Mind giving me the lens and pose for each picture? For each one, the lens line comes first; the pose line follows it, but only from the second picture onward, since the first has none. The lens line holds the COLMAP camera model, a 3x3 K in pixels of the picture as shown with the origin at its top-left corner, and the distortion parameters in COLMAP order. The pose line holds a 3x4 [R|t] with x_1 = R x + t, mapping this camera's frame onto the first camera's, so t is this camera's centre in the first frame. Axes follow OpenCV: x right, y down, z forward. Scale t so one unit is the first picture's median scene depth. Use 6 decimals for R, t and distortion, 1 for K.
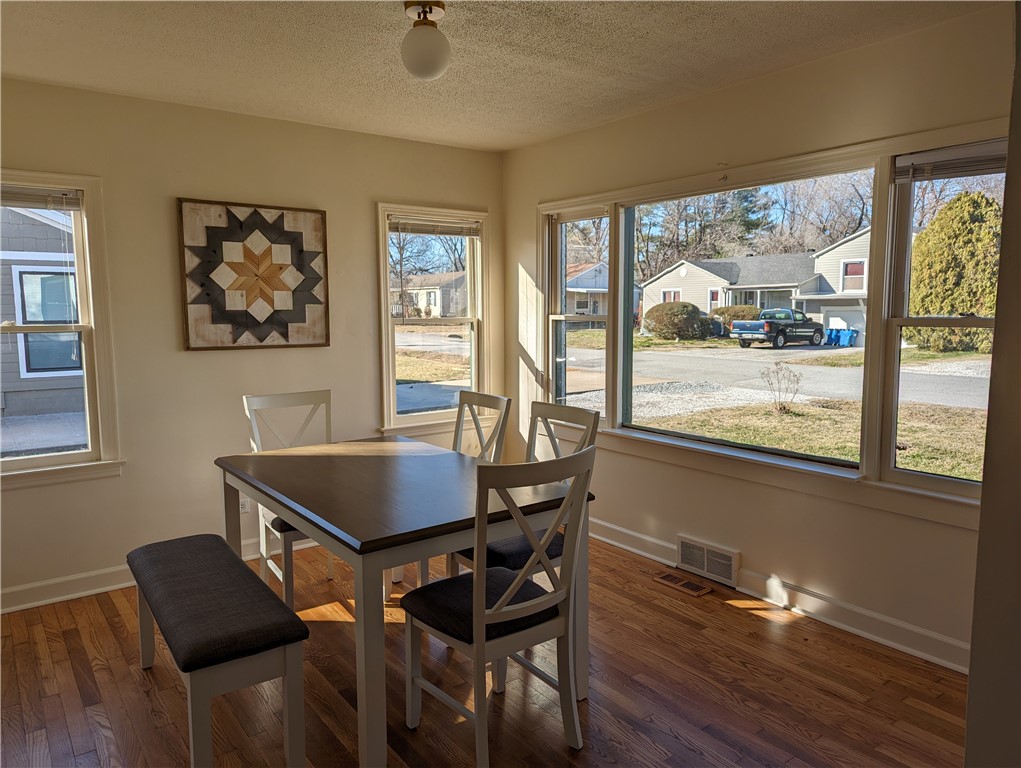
lens RADIAL K [[719.8, 0, 510.5], [0, 719.8, 384.0], [0, 0, 1]] dist [0.034802, -0.039500]
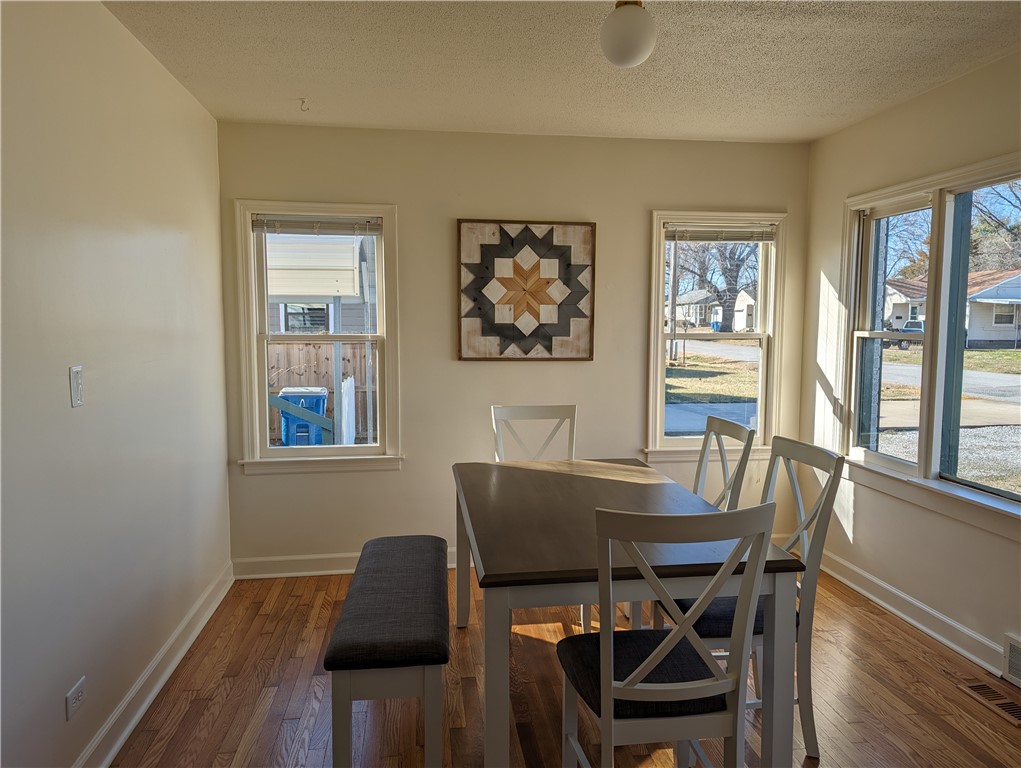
lens RADIAL K [[715.2, 0, 510.5], [0, 715.2, 384.0], [0, 0, 1]] dist [0.063605, -0.066439]
pose [[0.874528, 0.049794, -0.482412, 0.129663], [-0.058467, 0.998285, -0.002950, -0.012082], [0.481438, 0.030785, 0.875939, 0.101242]]
